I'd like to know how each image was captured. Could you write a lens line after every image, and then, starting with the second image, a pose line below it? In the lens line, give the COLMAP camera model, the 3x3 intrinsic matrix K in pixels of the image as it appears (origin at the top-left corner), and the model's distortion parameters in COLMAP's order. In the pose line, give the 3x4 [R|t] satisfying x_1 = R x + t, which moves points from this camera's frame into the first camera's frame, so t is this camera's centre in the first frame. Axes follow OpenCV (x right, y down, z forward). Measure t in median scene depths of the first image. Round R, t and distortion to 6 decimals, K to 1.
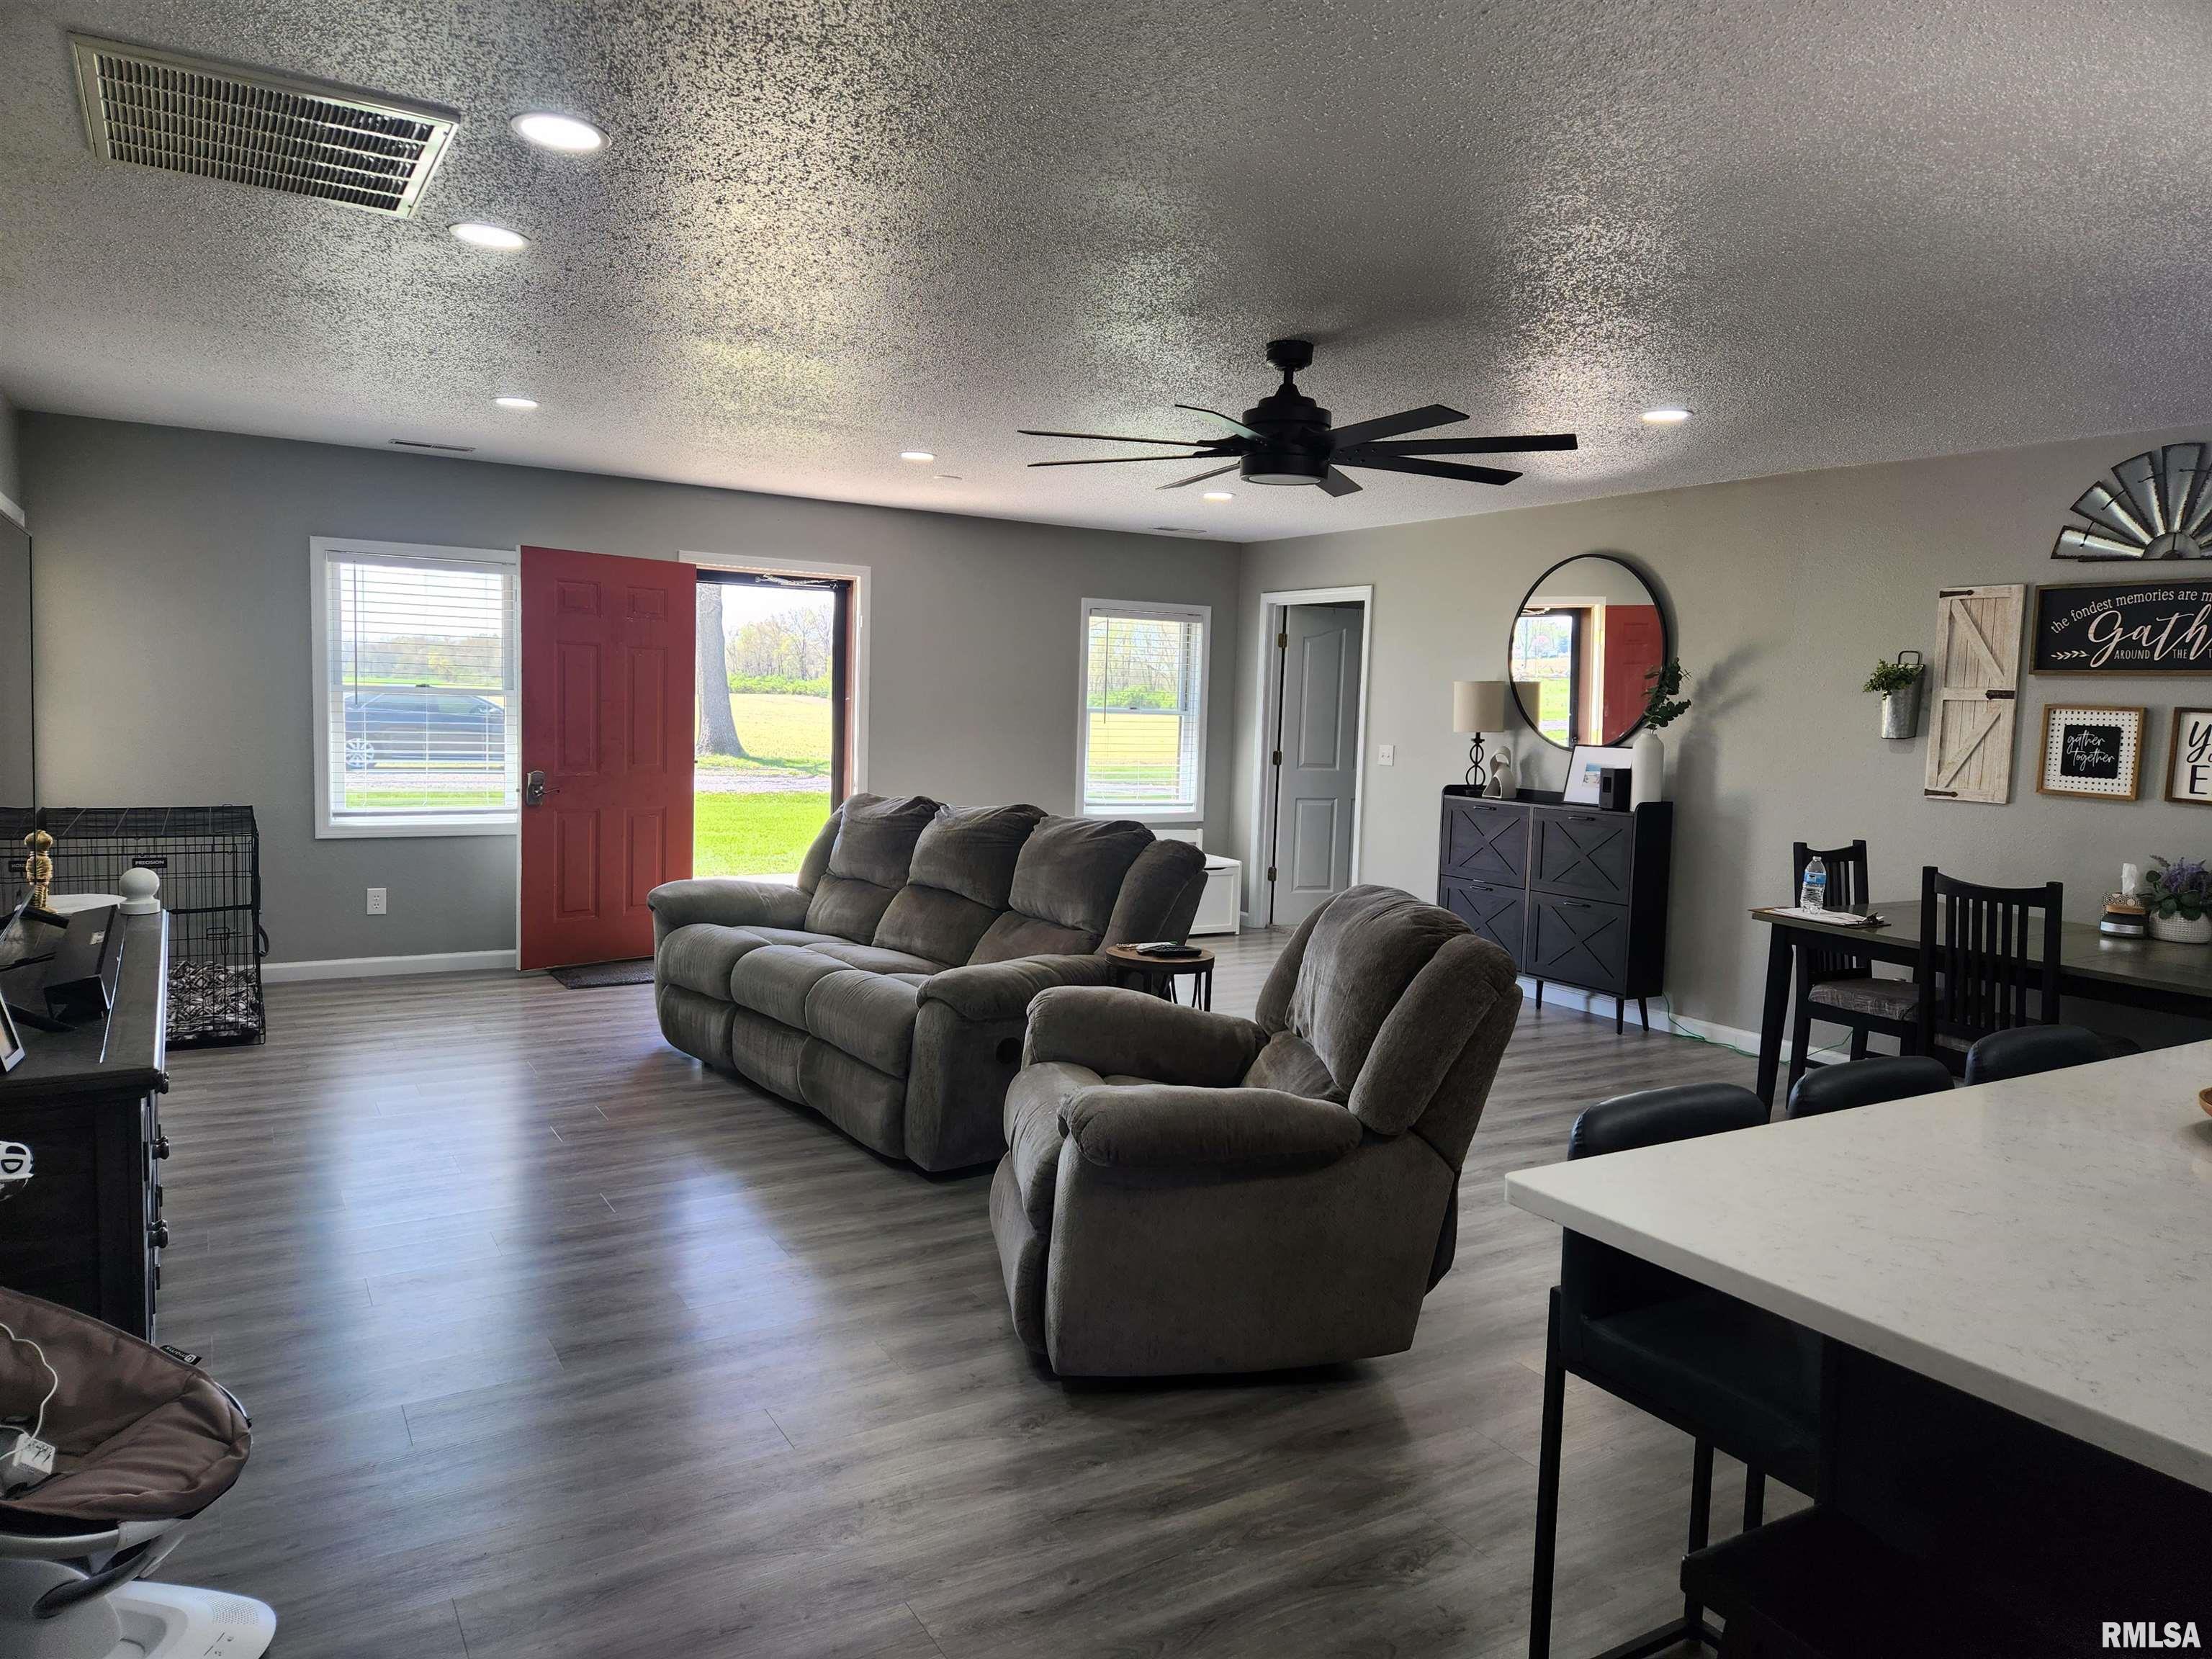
lens RADIAL K [[1458.3, 0, 1093.3], [0, 1458.3, 834.4], [0, 0, 1]] dist [0.078531, -0.064173]
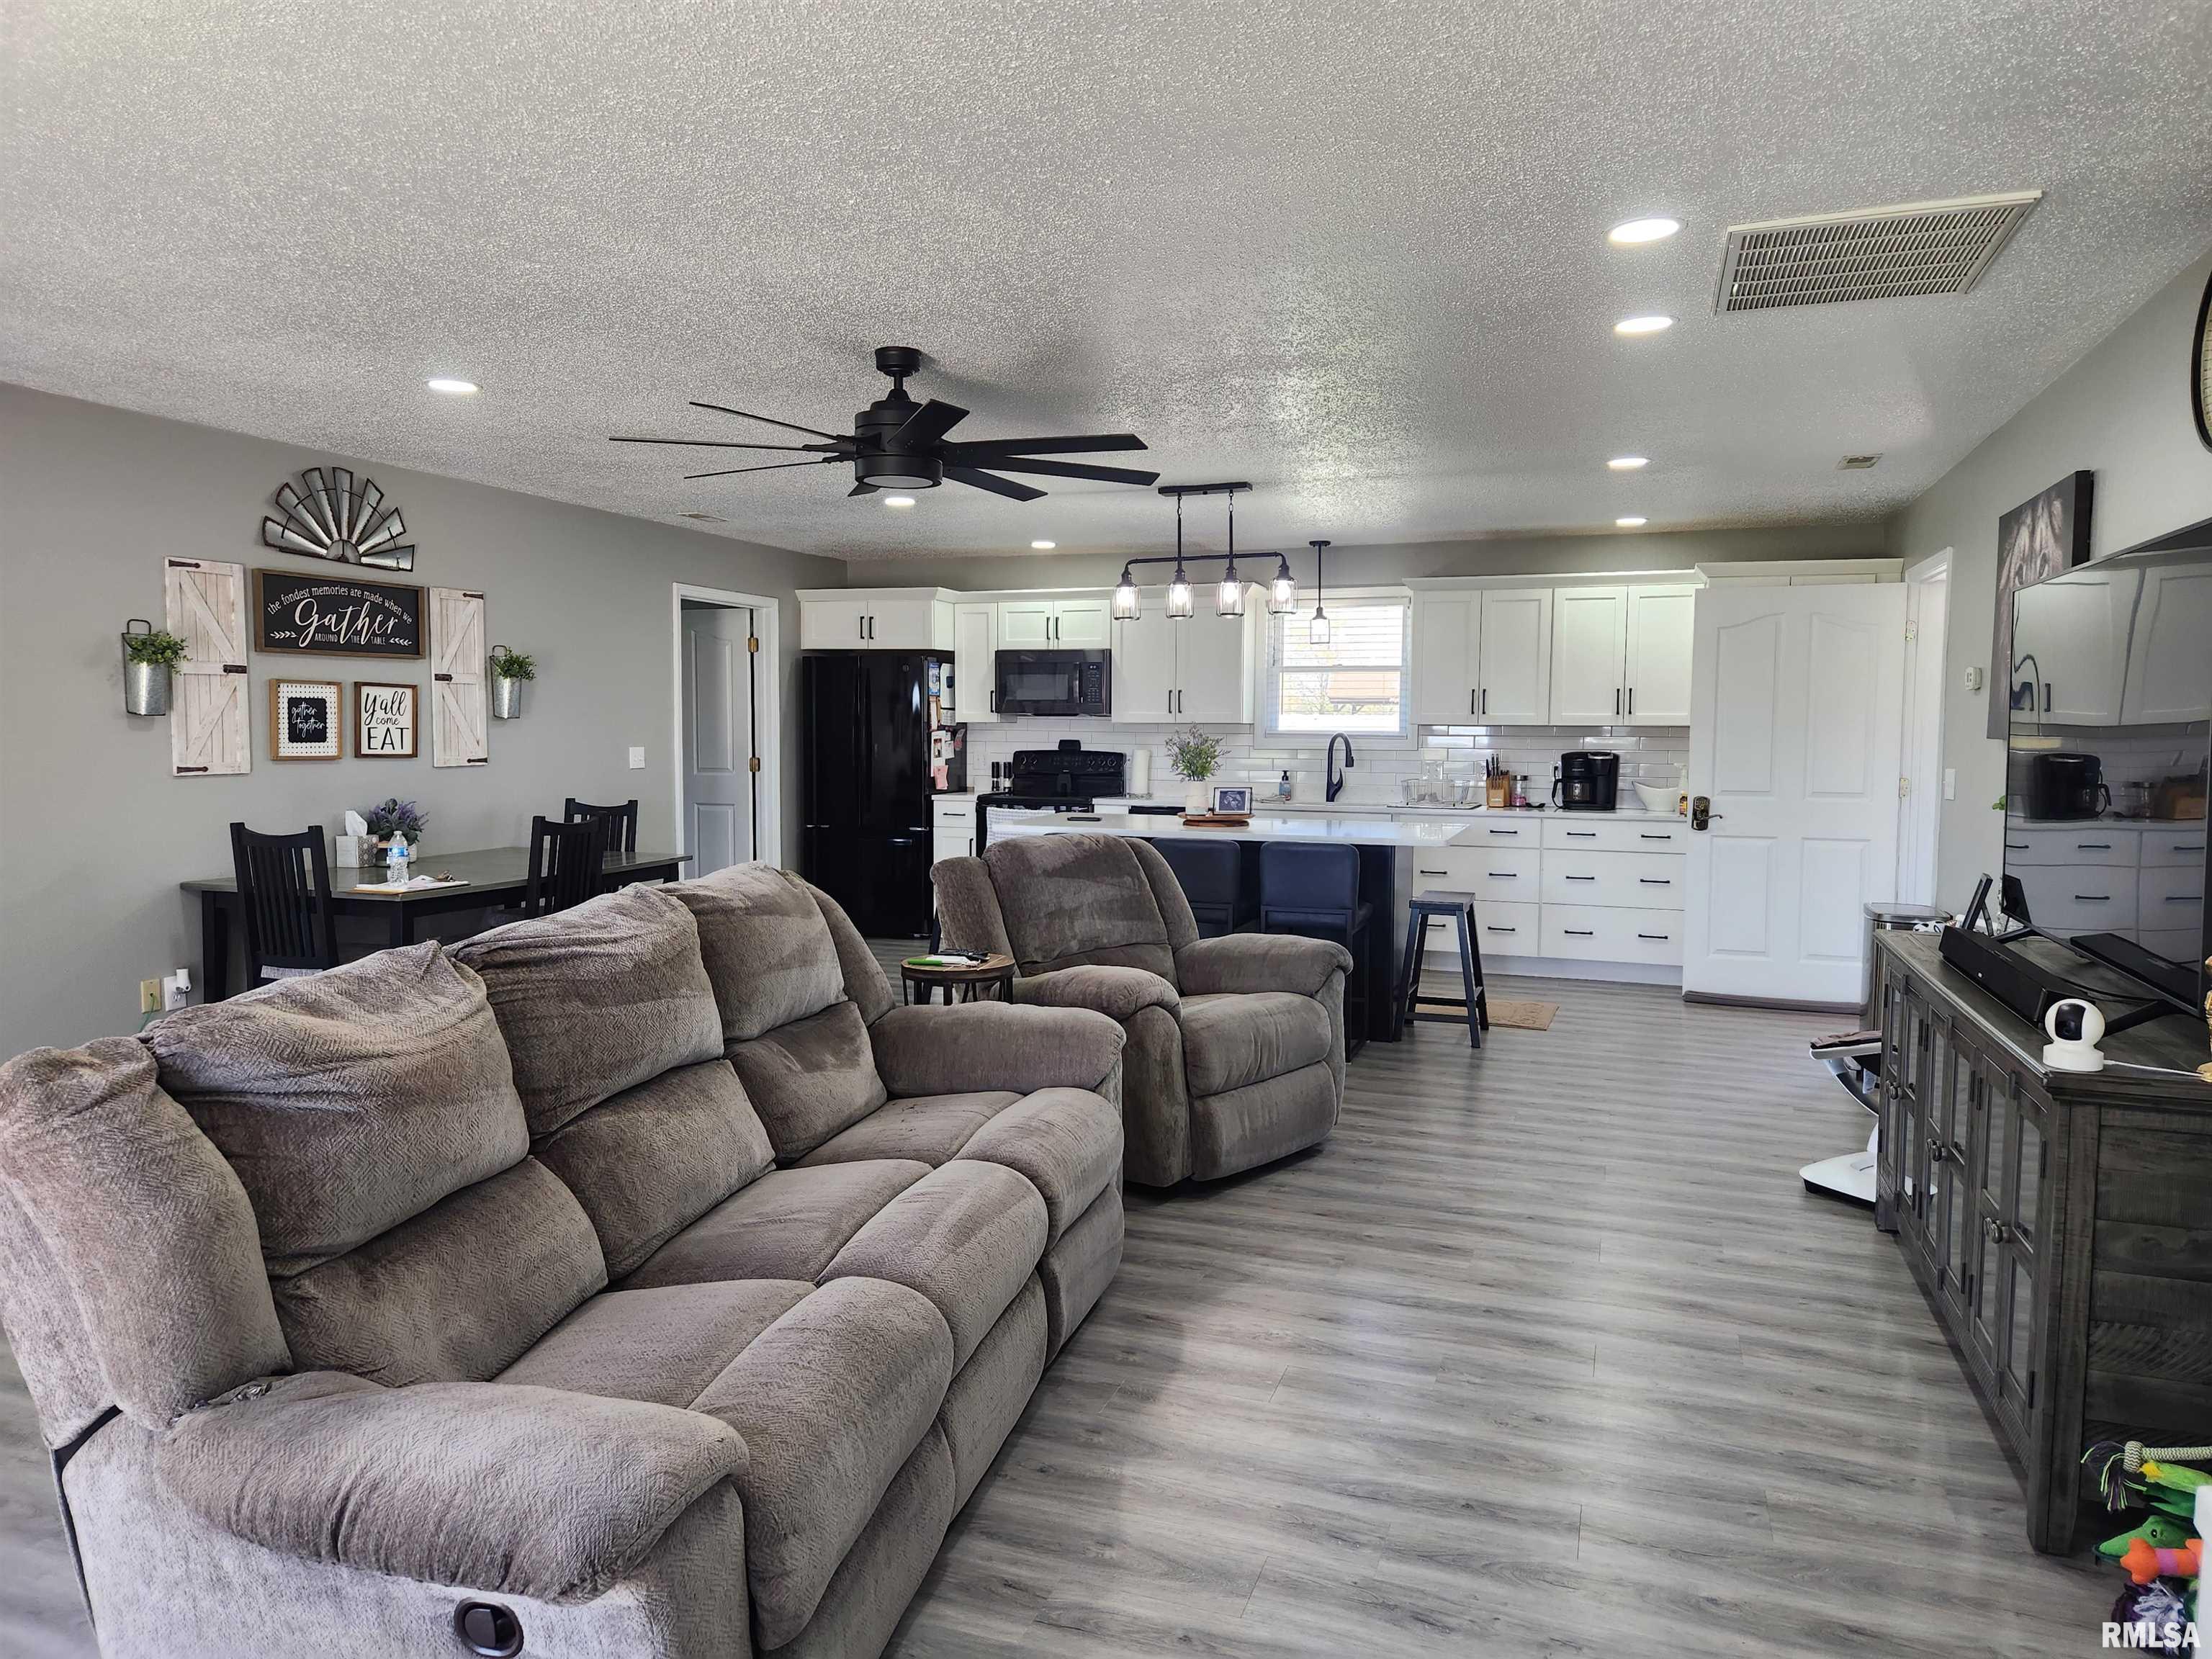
lens RADIAL K [[1536.7, 0, 1097.7], [0, 1536.7, 860.6], [0, 0, 1]] dist [0.066444, -0.075894]
pose [[-0.644789, -0.106338, 0.756928, -0.656207], [0.045429, 0.983193, 0.176824, -0.135303], [-0.763009, 0.148401, -0.629121, 1.320426]]
